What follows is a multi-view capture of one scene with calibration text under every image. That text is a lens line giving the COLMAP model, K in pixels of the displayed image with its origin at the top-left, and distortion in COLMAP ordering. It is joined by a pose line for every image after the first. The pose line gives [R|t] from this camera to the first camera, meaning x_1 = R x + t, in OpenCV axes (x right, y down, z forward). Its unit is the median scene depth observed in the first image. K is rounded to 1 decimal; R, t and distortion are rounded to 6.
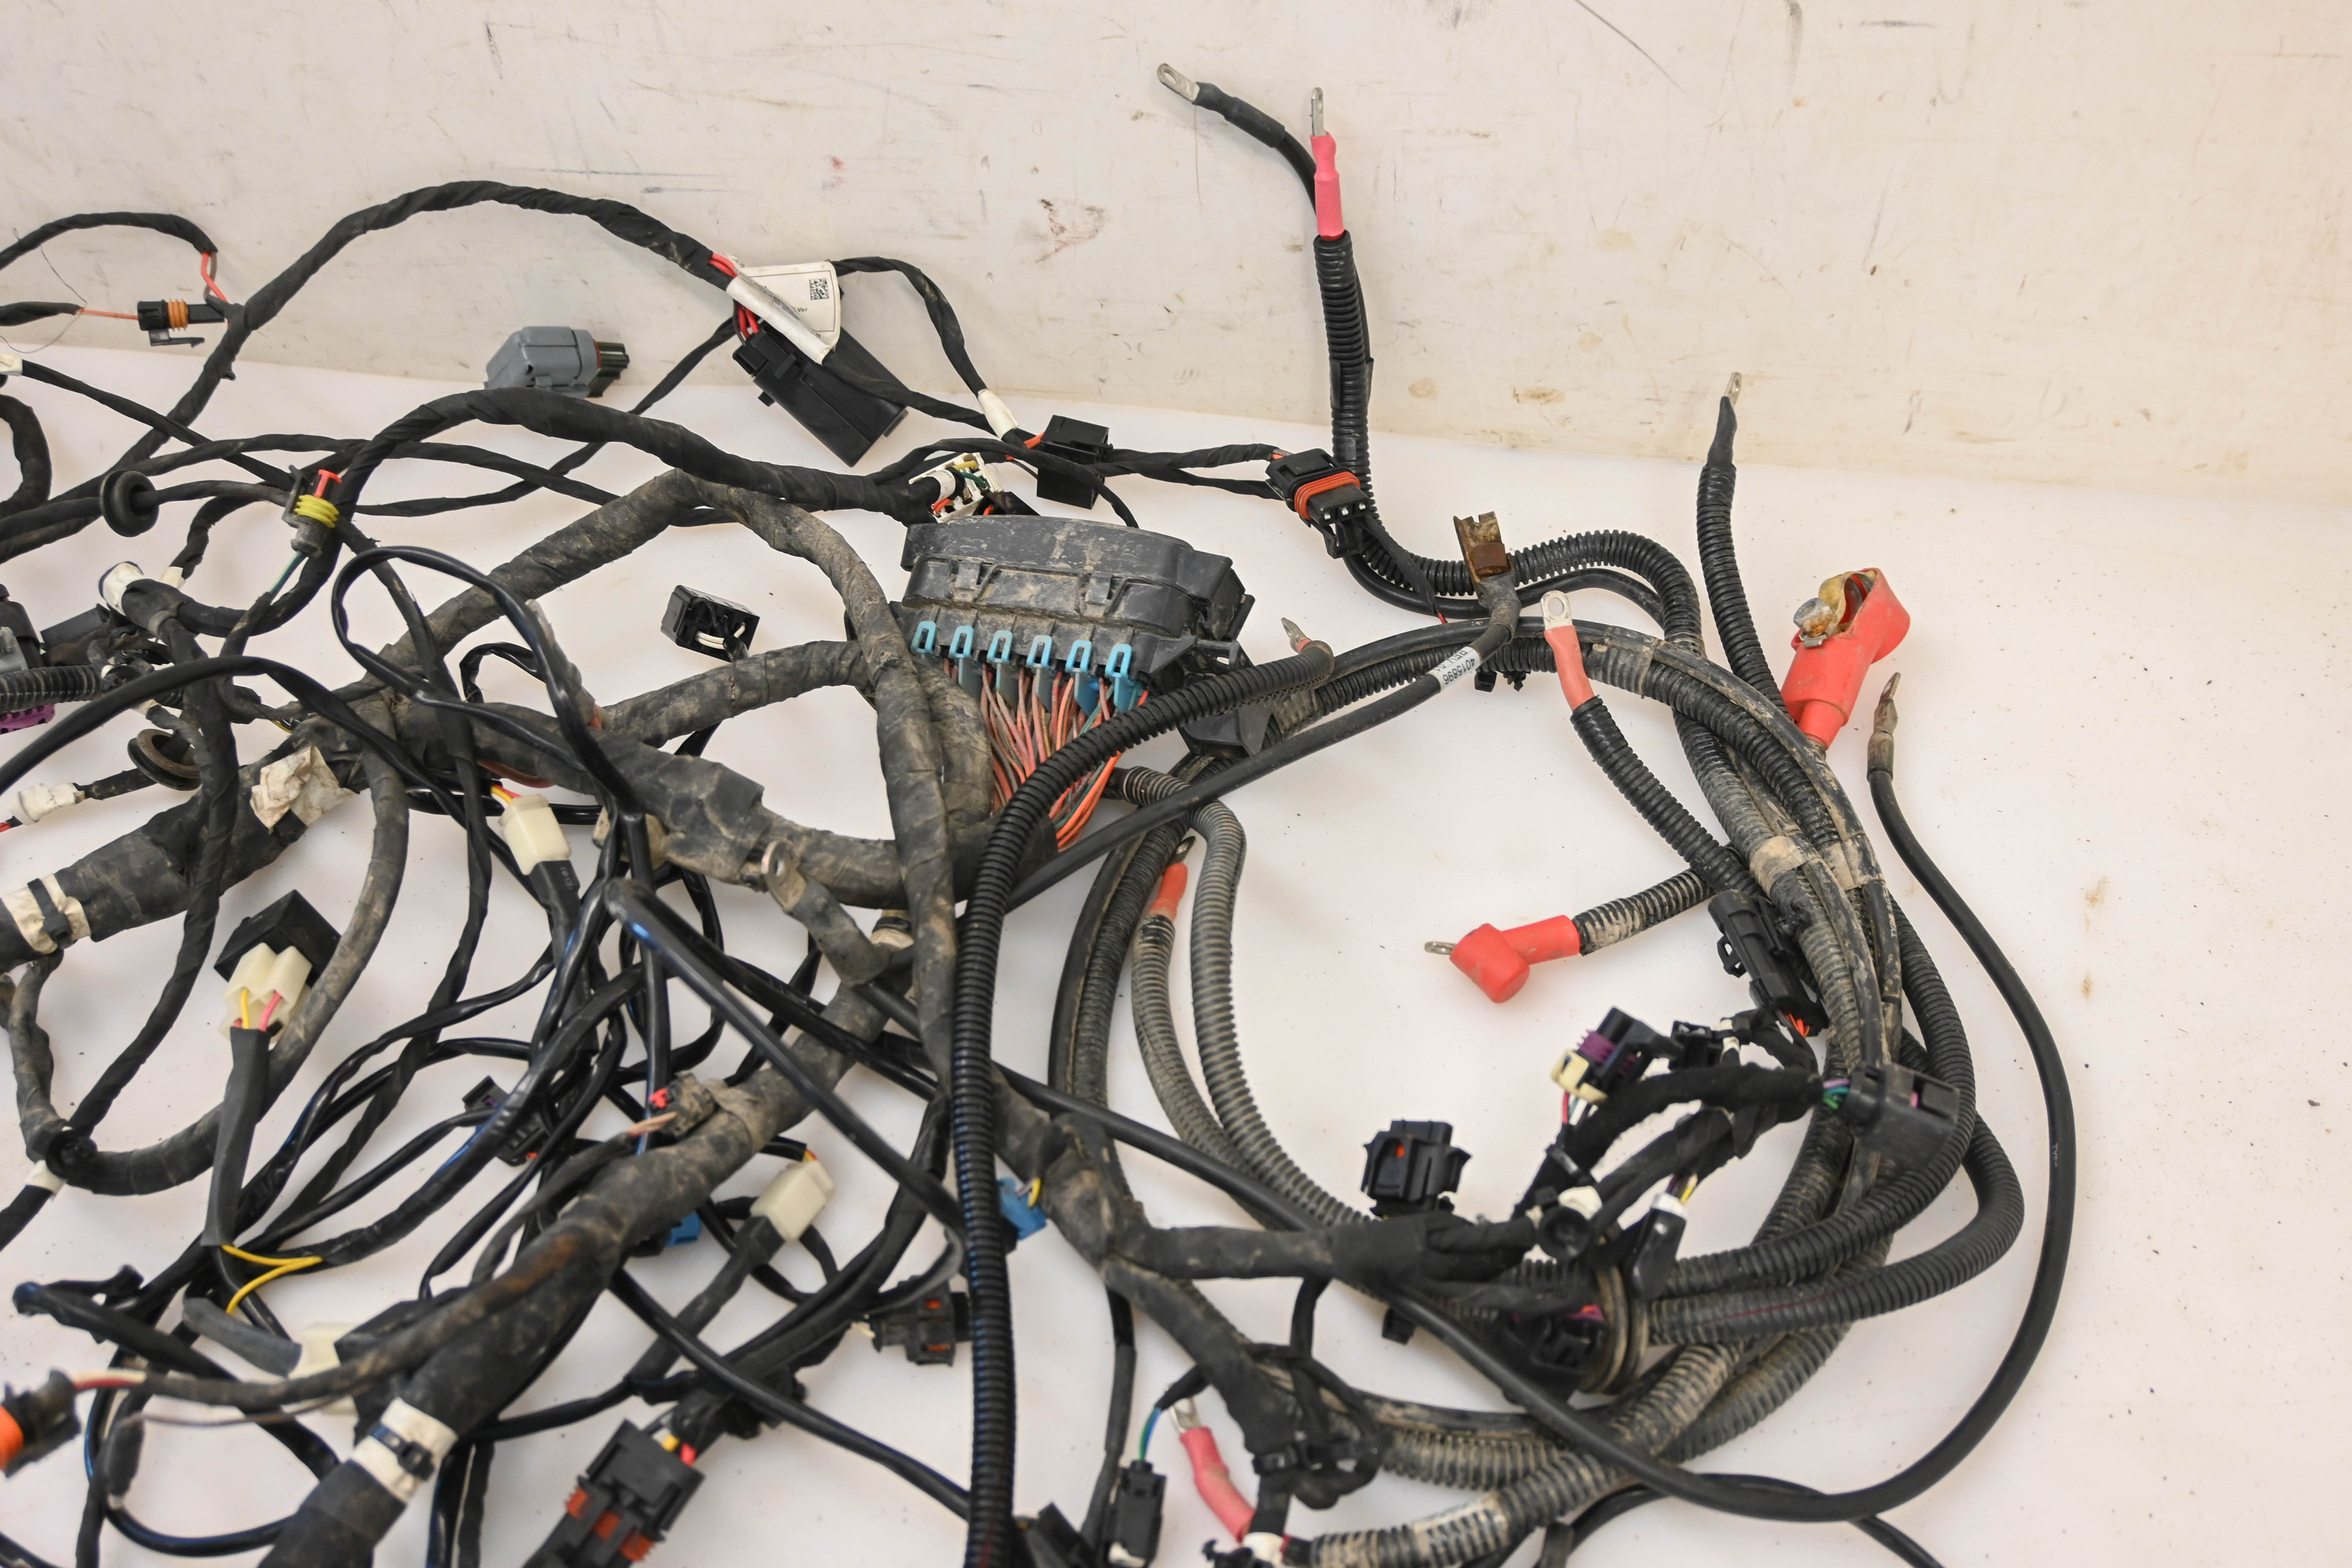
lens RADIAL K [[2500.5, 0, 1176.0], [0, 2500.5, 784.0], [0, 0, 1]] dist [-0.007731, -0.010636]
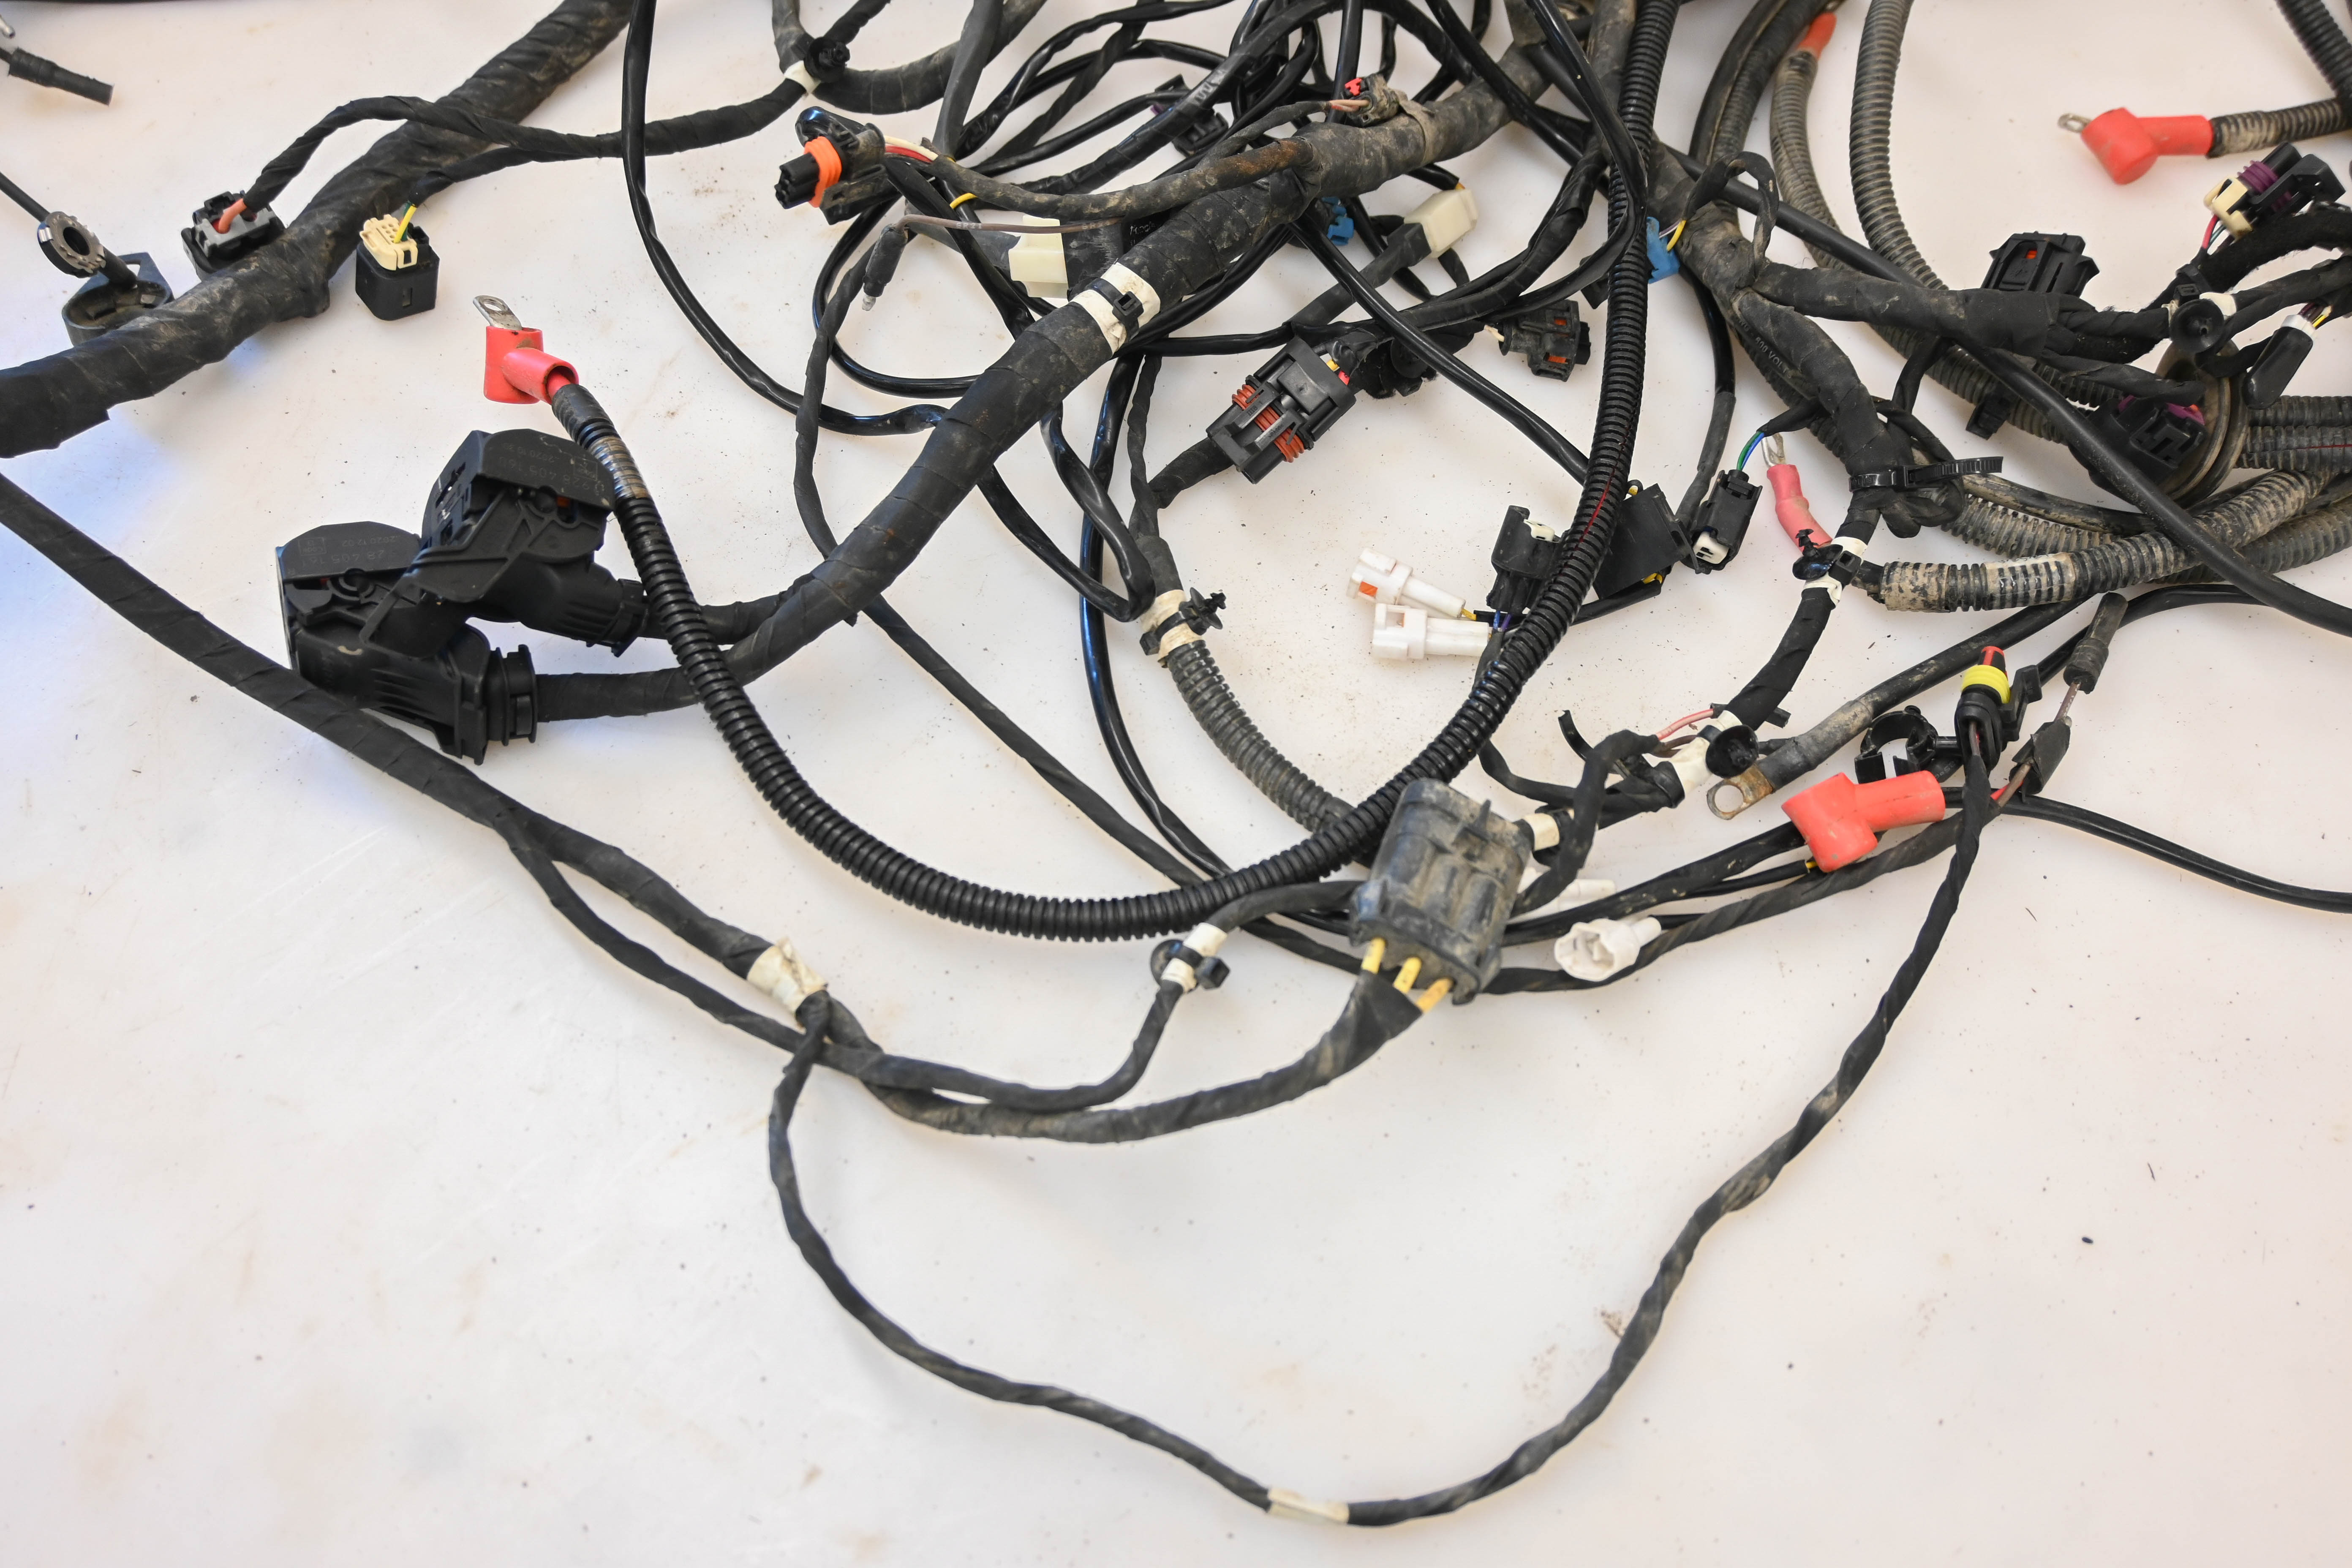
lens RADIAL K [[2197.7, 0, 1176.0], [0, 2197.7, 784.0], [0, 0, 1]] dist [0.004667, -0.018152]
pose [[0.971185, 0.208284, -0.115832, -0.110816], [-0.178842, 0.958168, 0.223451, 0.224257], [0.157528, -0.196297, 0.967808, -0.004054]]
